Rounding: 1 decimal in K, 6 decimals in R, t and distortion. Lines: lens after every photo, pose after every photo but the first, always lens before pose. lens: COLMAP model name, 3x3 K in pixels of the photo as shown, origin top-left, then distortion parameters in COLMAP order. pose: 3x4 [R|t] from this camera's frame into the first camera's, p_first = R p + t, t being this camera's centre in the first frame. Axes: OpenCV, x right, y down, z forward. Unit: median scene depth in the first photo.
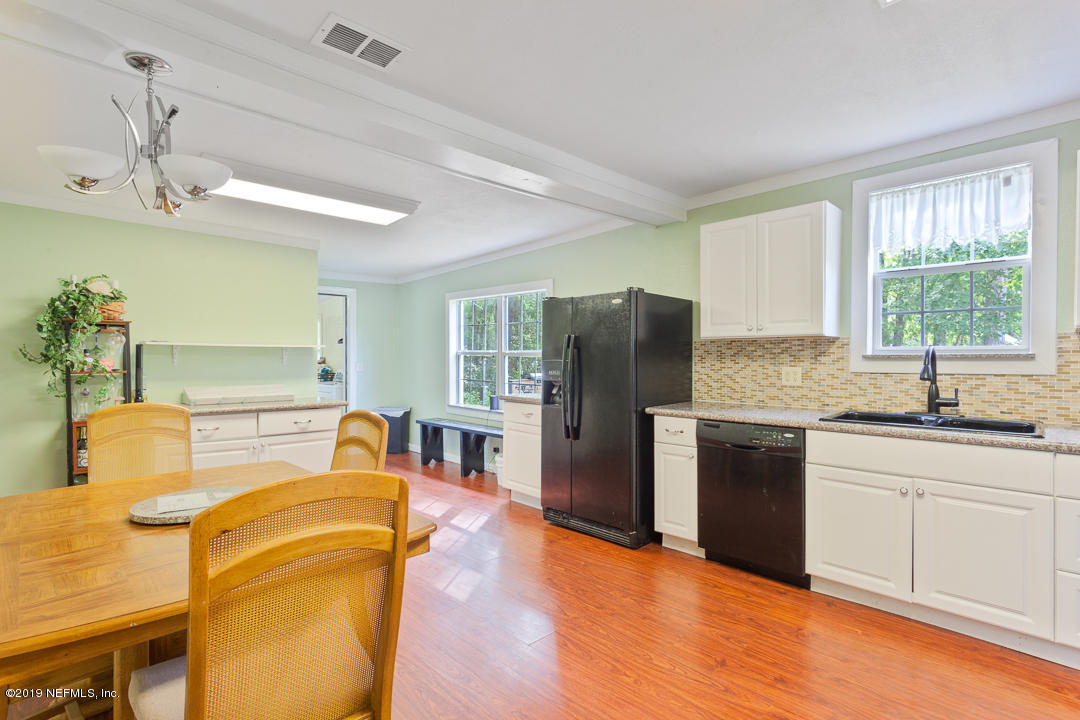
lens RADIAL K [[506.0, 0, 546.2], [0, 506.0, 363.7], [0, 0, 1]] dist [0.001105, 0.000097]
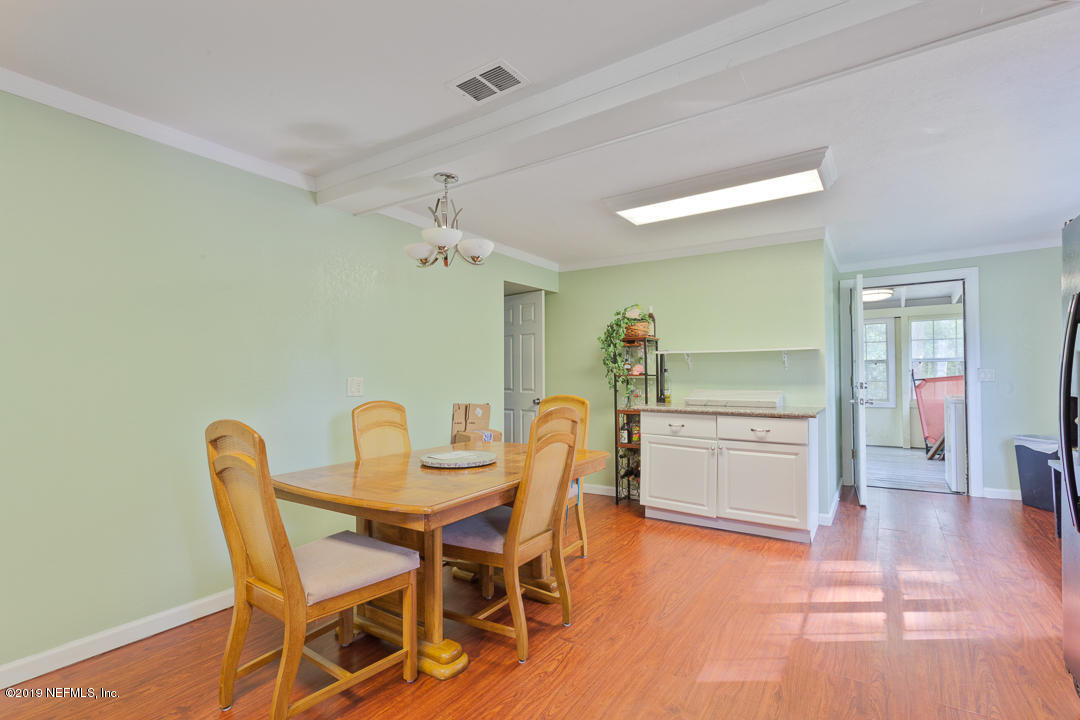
lens RADIAL K [[506.0, 0, 546.2], [0, 506.0, 363.7], [0, 0, 1]] dist [0.001105, 0.000097]
pose [[0.200050, -0.016816, -0.979641, 0.399861], [0.004667, 0.999858, -0.016210, 0.006164], [0.979775, -0.001329, 0.200100, 0.480016]]
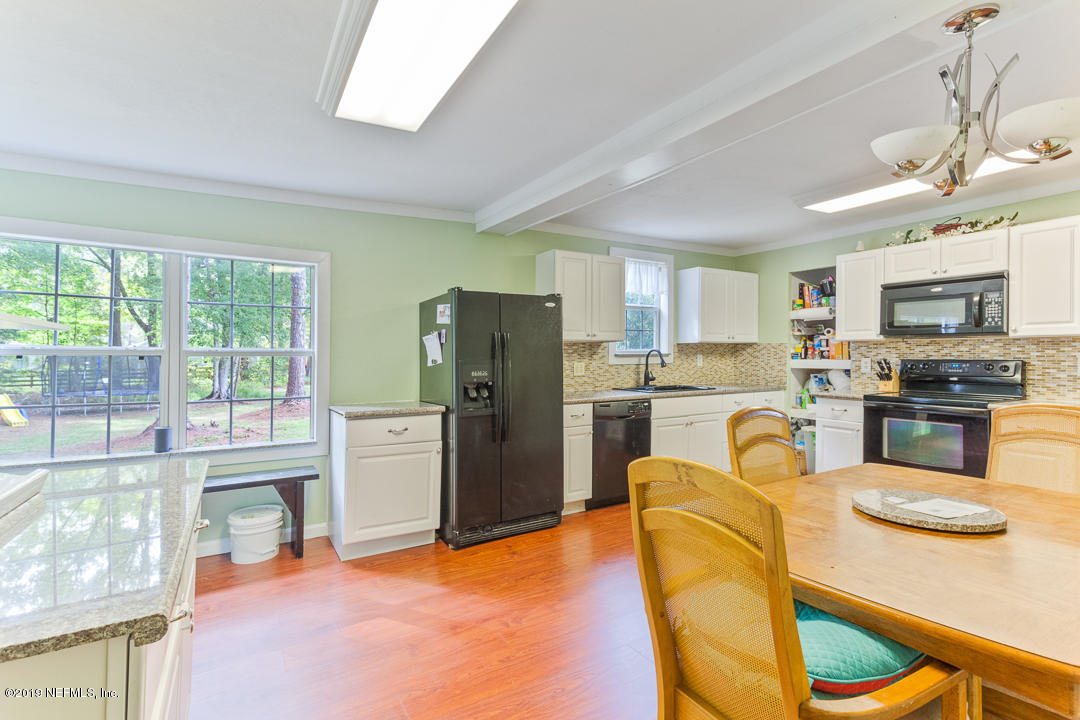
lens RADIAL K [[506.0, 0, 546.2], [0, 506.0, 363.7], [0, 0, 1]] dist [0.001105, 0.000097]
pose [[0.225356, -0.016079, 0.974144, -0.890122], [0.020882, 0.999714, 0.011670, -0.008317], [-0.974053, 0.017712, 0.225627, 0.732774]]
